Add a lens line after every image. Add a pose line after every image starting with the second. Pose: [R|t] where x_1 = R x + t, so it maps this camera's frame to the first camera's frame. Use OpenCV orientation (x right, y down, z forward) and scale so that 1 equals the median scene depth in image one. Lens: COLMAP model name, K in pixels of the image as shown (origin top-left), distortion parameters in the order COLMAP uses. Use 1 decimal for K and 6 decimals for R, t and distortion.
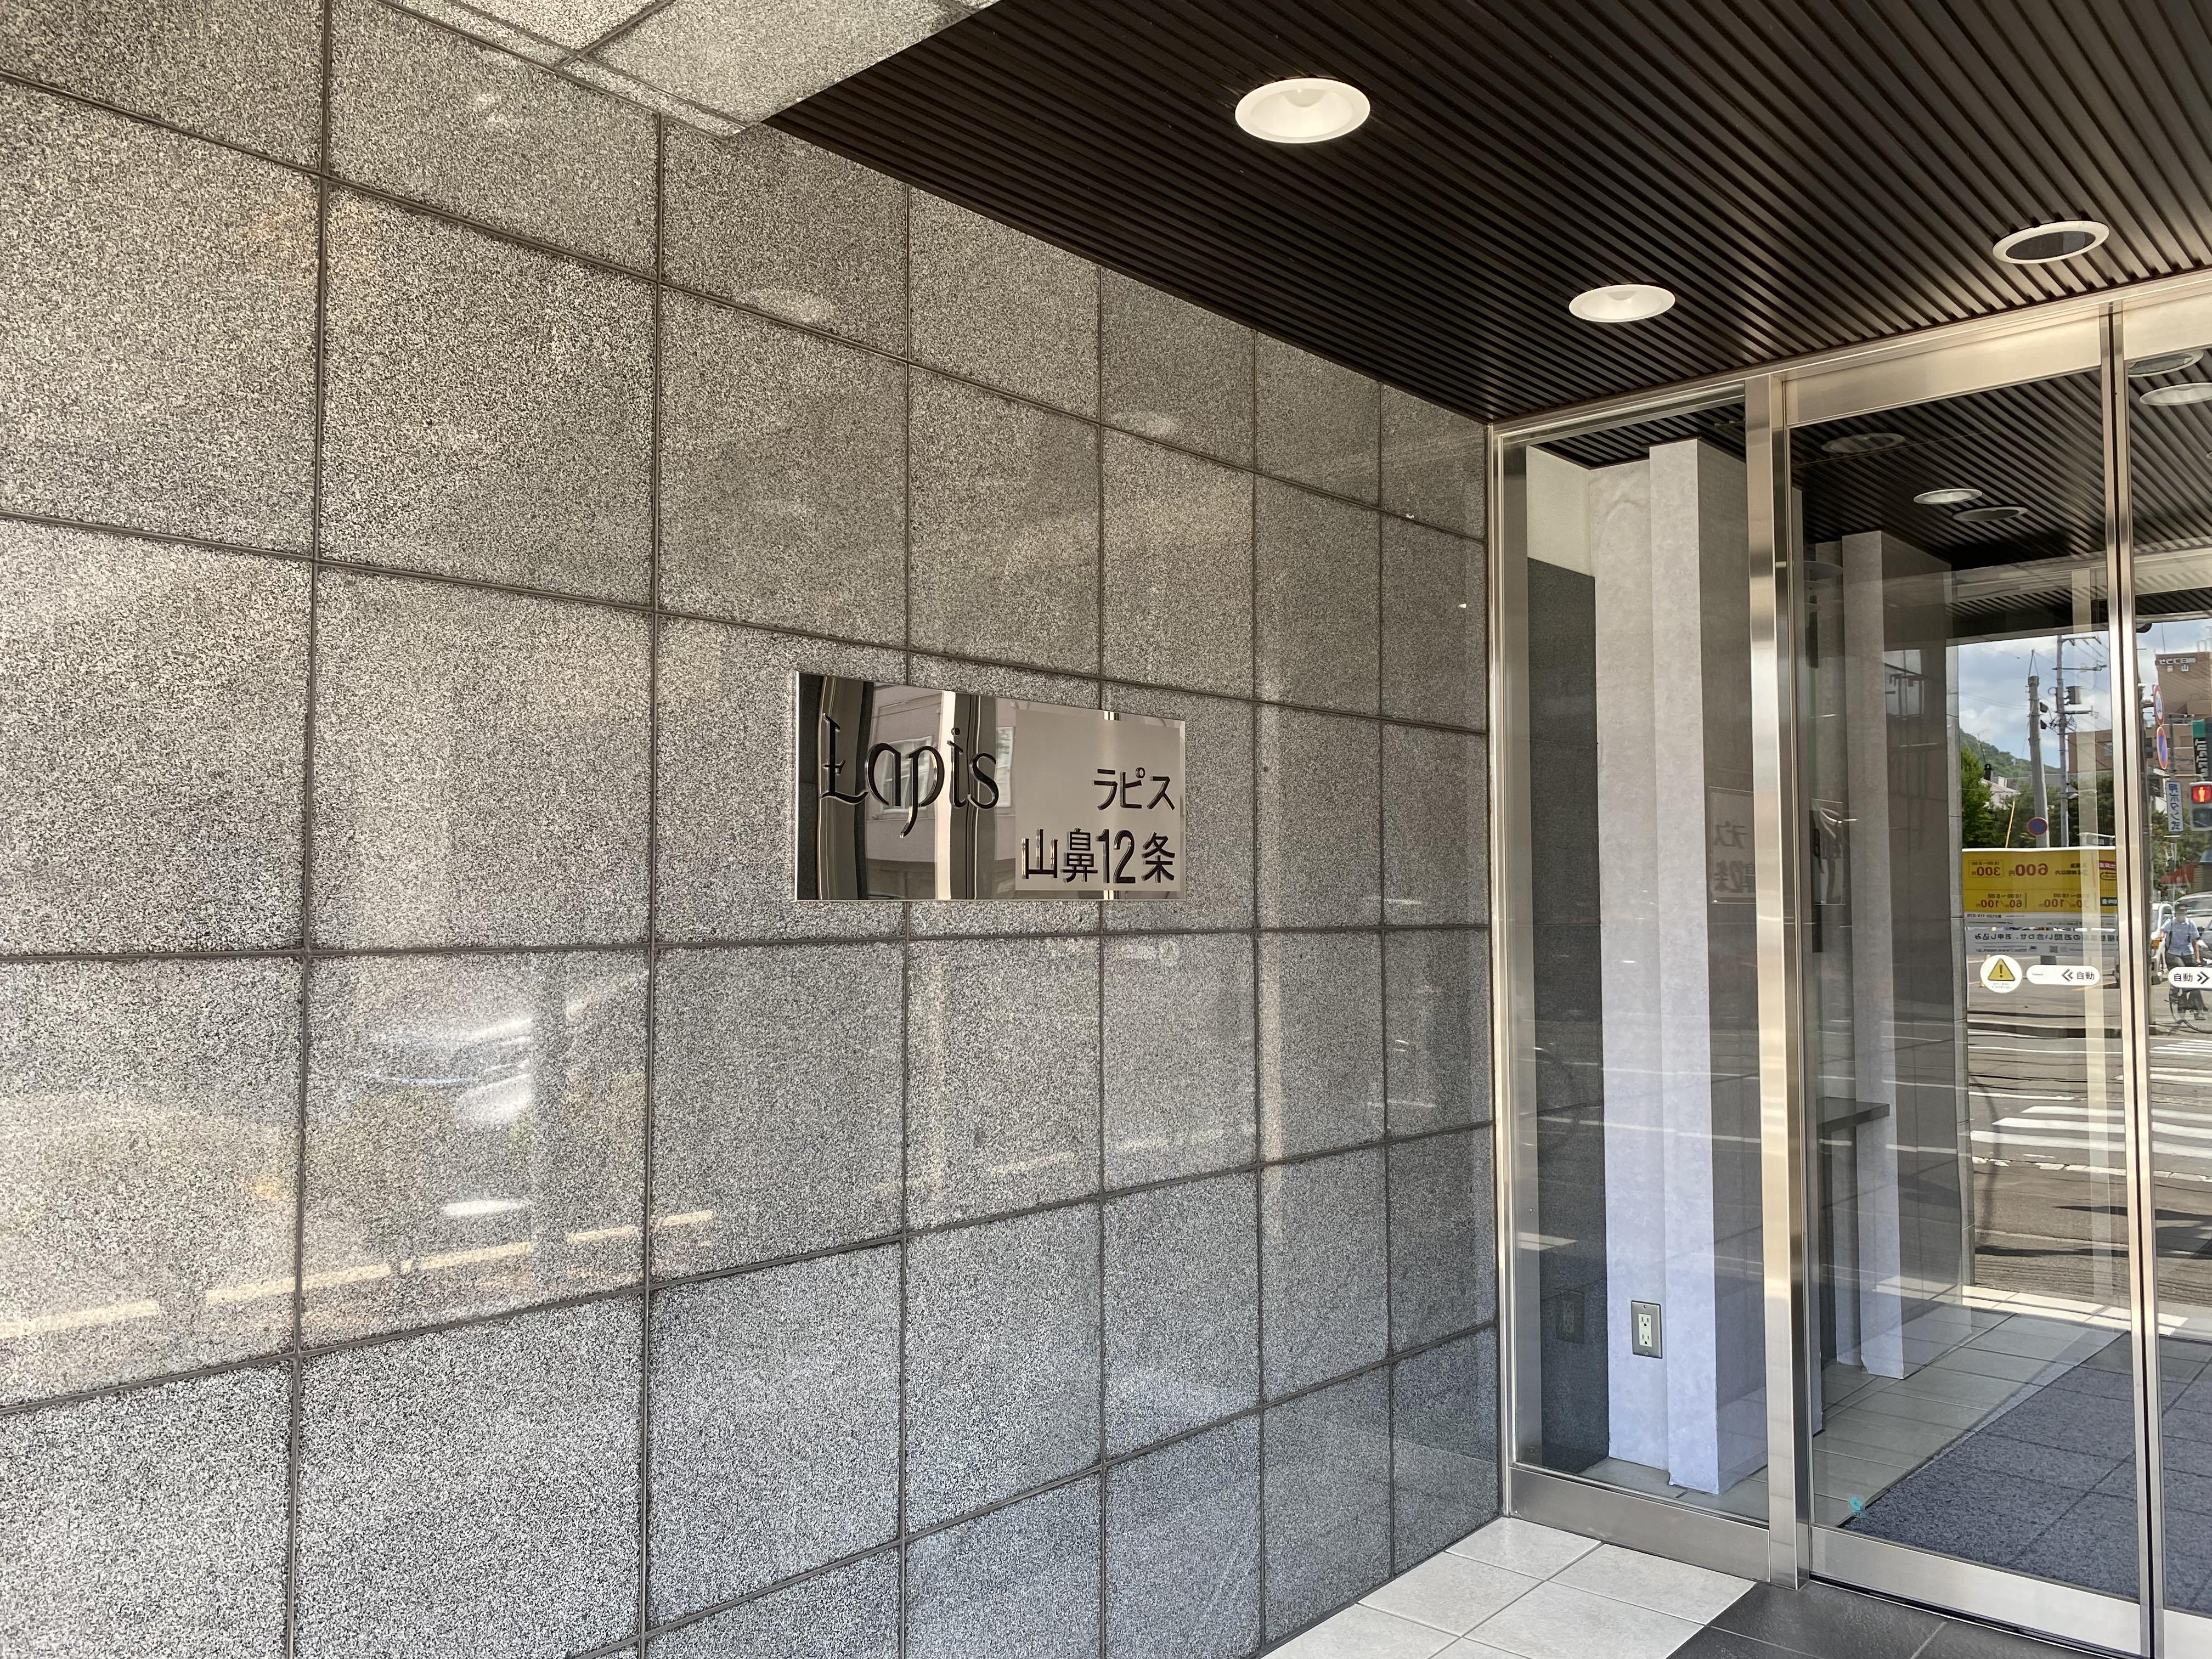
lens RADIAL K [[1703.3, 0, 1112.8], [0, 1703.3, 840.1], [0, 0, 1]] dist [-0.058213, 0.064316]
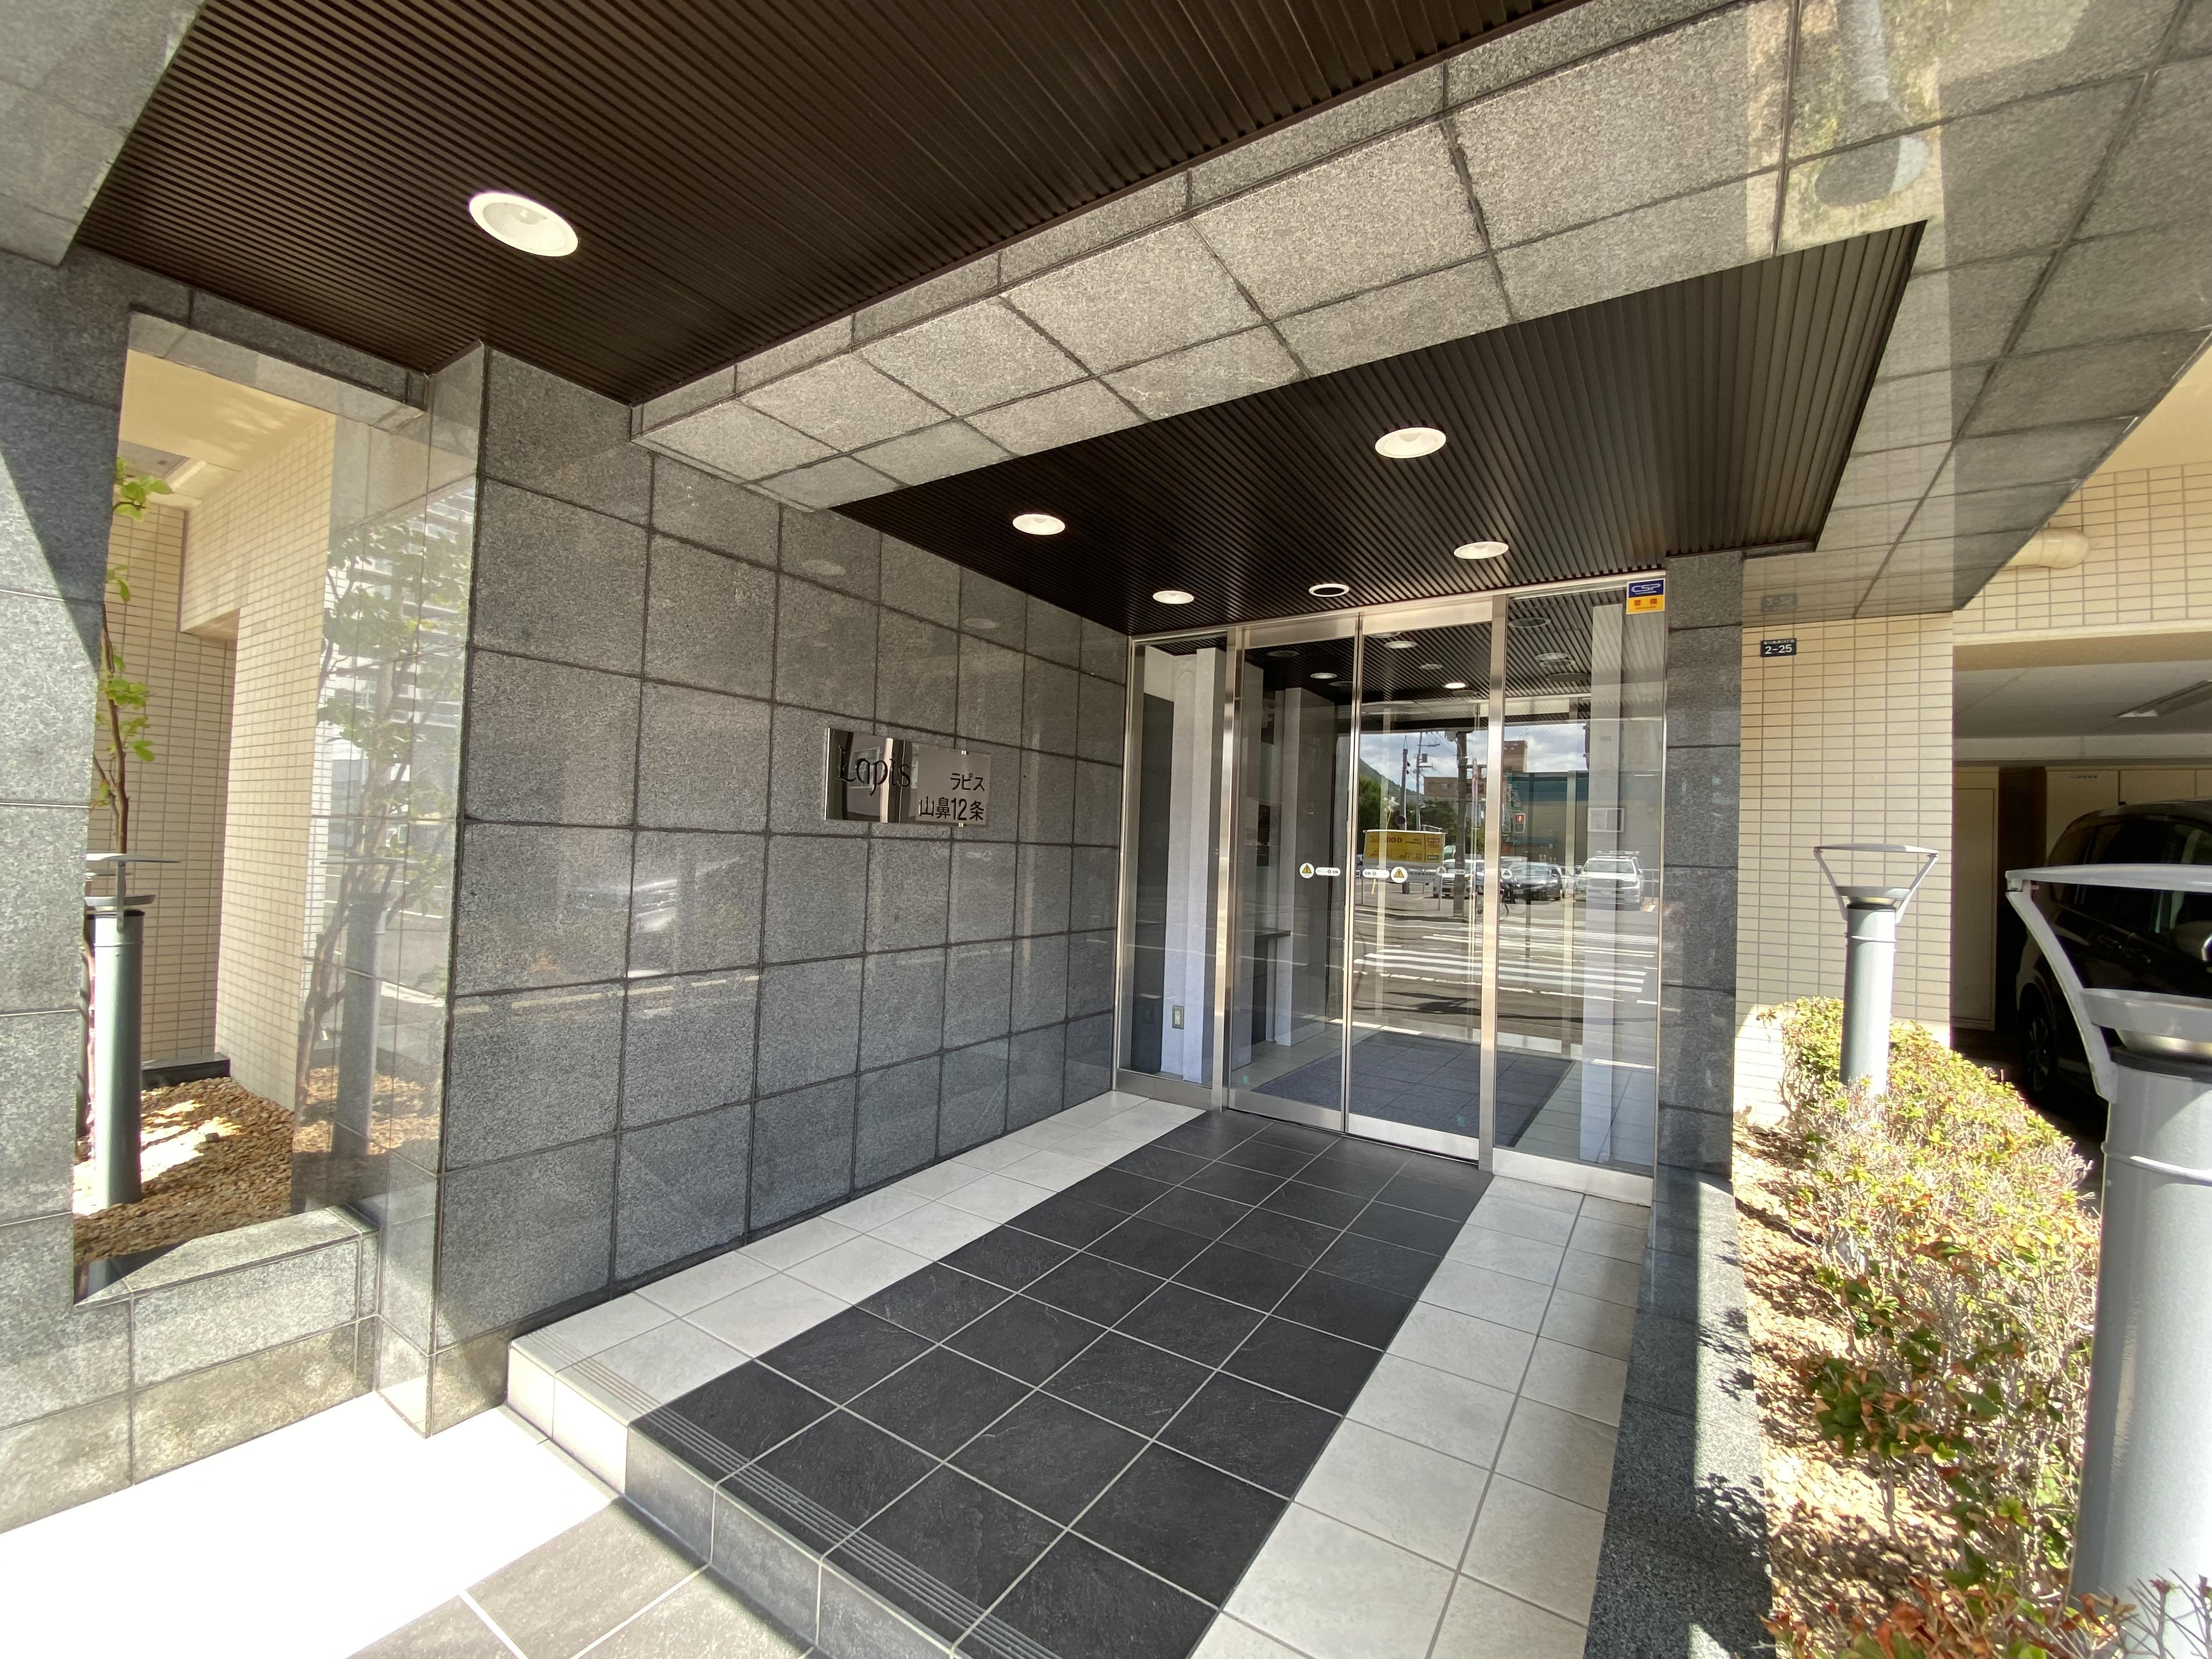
lens RADIAL K [[889.7, 0, 1120.6], [0, 889.7, 828.2], [0, 0, 1]] dist [0.001087, -0.000939]
pose [[0.986365, 0.041177, 0.159340, 0.031883], [-0.044017, 0.998928, 0.014329, 0.009396], [-0.158579, -0.021147, 0.987120, -0.329440]]
